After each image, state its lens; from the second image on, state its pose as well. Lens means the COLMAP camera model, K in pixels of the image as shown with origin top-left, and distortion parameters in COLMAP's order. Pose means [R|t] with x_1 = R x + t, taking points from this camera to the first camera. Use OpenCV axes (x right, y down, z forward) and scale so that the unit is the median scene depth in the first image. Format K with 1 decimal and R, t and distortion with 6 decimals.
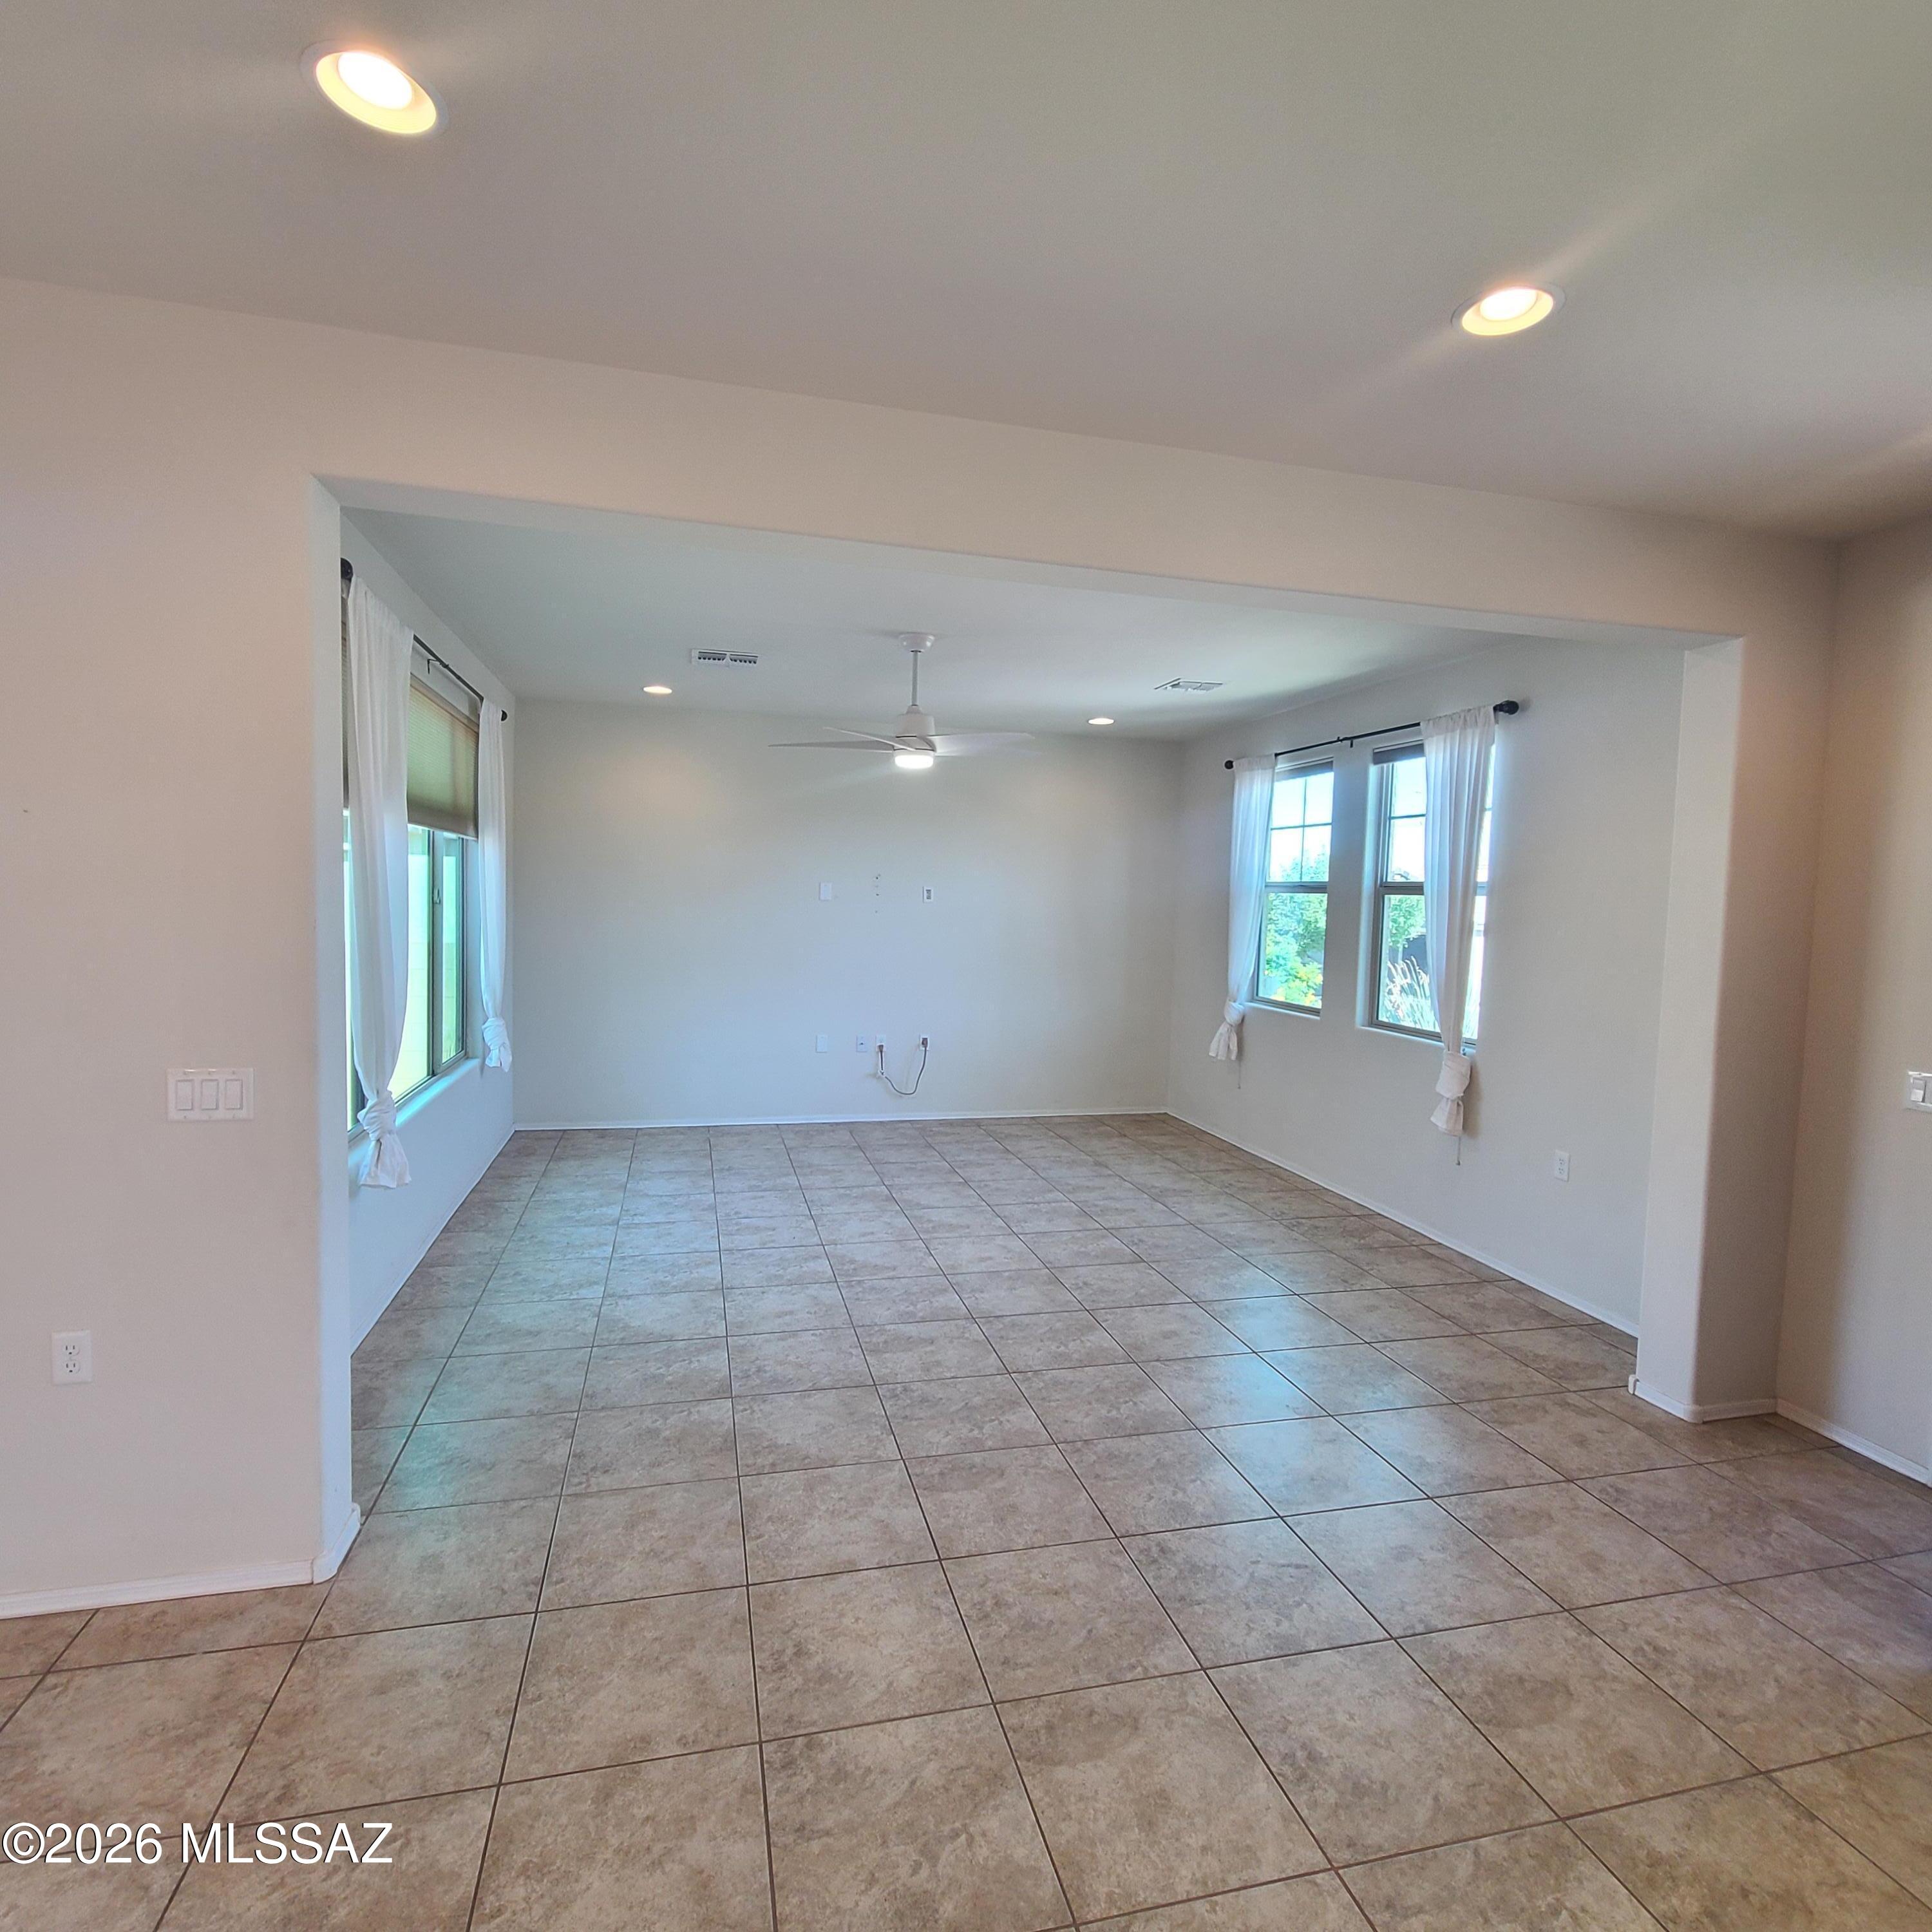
lens RADIAL K [[1048.1, 0, 952.2], [0, 1048.1, 960.7], [0, 0, 1]] dist [0.003965, -0.002711]
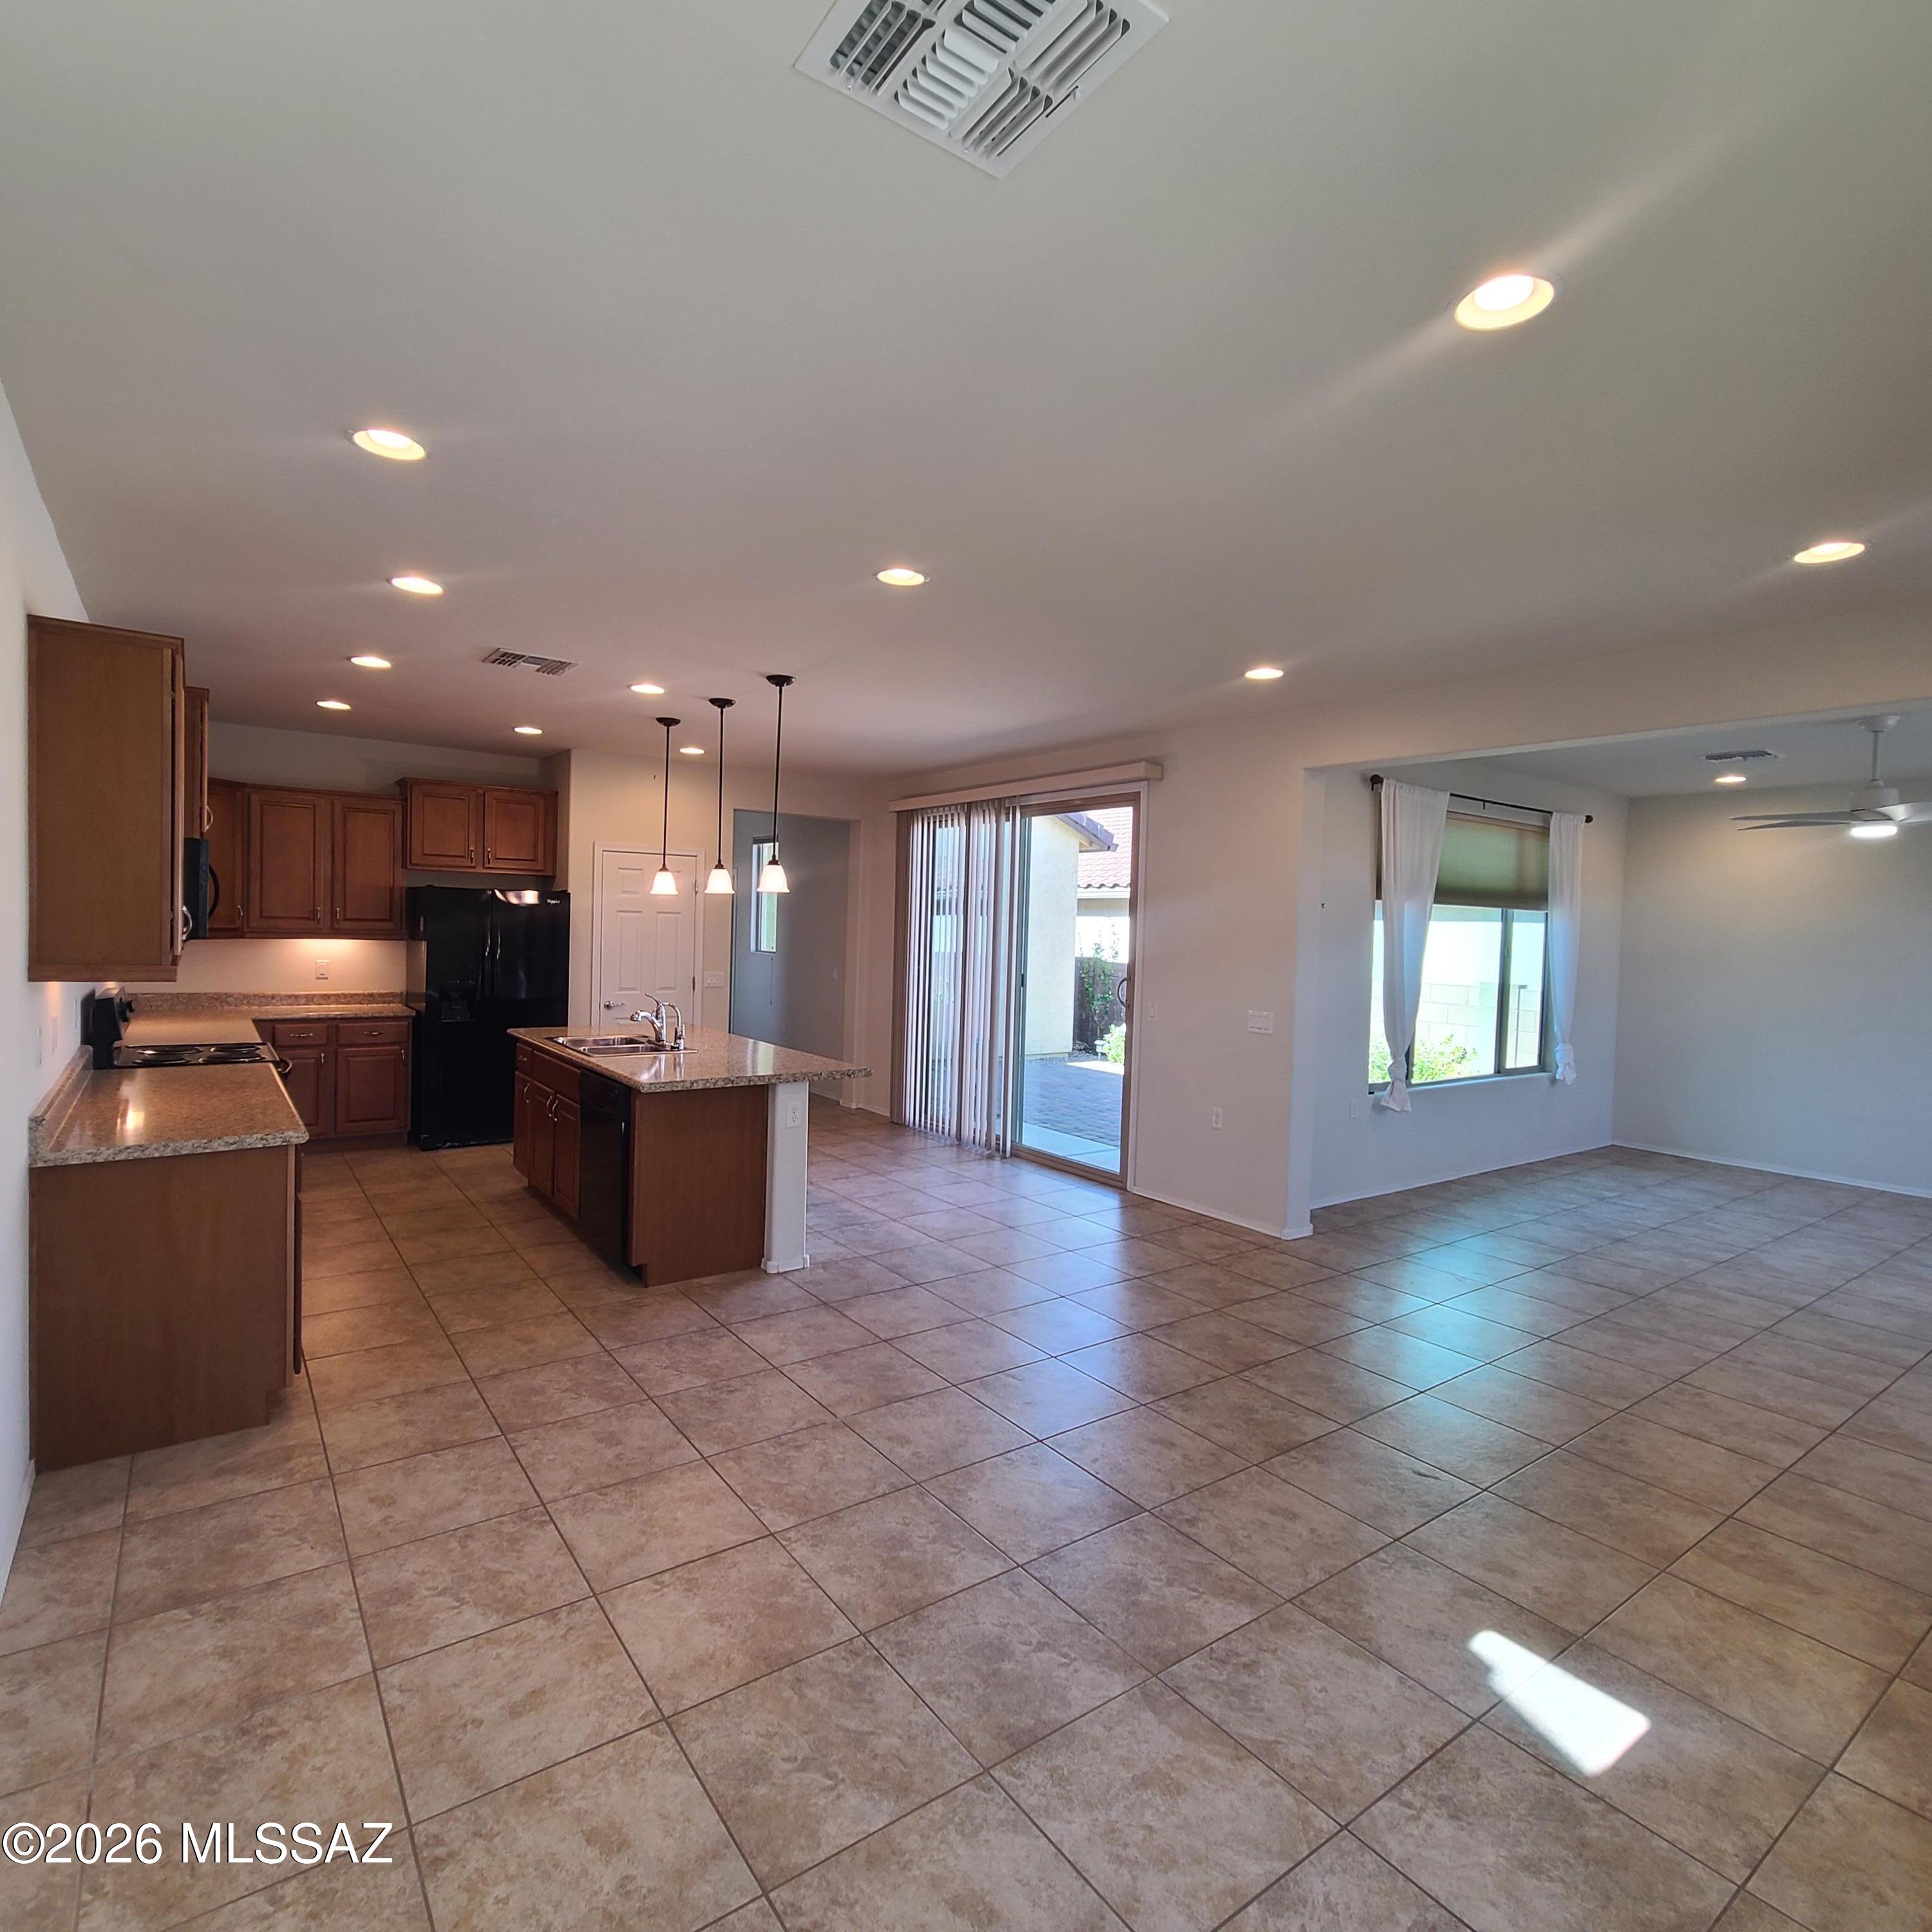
lens RADIAL K [[1048.1, 0, 959.9], [0, 1048.1, 966.1], [0, 0, 1]] dist [0.003965, -0.002711]
pose [[0.382701, 0.018508, -0.923687, 0.615949], [-0.077967, 0.996880, -0.012329, 0.038880], [0.920577, 0.076736, 0.382950, -0.287955]]
